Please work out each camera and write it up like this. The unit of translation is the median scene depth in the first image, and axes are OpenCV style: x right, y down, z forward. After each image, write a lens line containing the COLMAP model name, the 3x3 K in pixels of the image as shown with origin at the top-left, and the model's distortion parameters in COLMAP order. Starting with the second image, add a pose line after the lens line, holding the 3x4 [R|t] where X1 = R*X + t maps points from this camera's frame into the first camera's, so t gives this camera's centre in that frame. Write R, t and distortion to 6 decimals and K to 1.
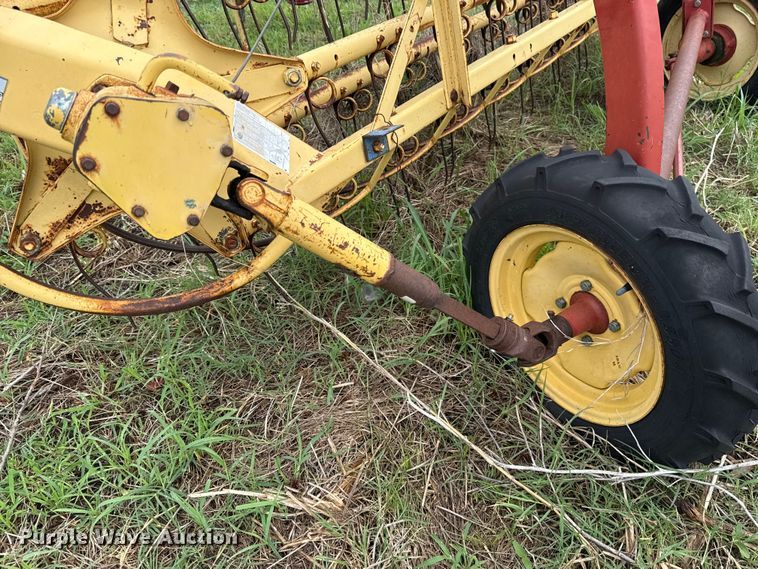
lens RADIAL K [[527.2, 0, 382.5], [0, 527.2, 286.7], [0, 0, 1]] dist [0.133838, -0.175473]
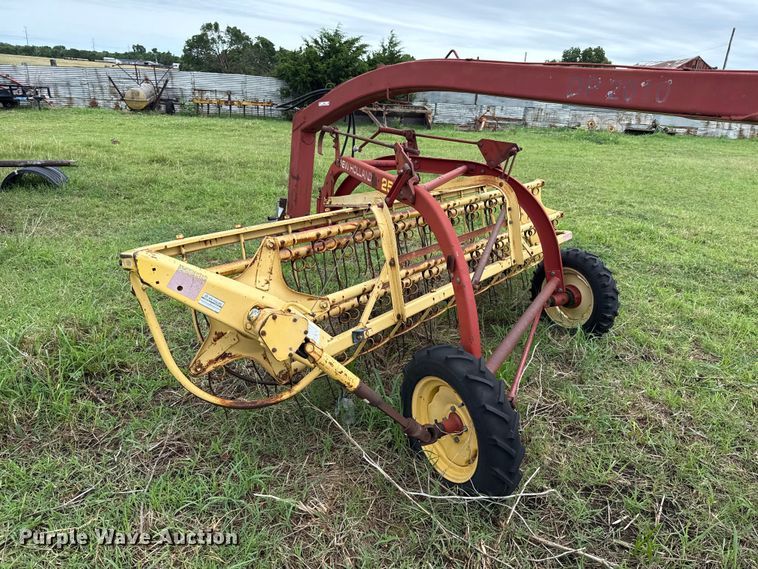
lens RADIAL K [[503.0, 0, 379.4], [0, 503.0, 269.1], [0, 0, 1]] dist [-0.002783, -0.007406]
pose [[0.997318, 0.072452, 0.010328, 0.033492], [-0.062315, 0.914704, -0.399291, 0.297041], [-0.038376, 0.397577, 0.916766, -0.985677]]
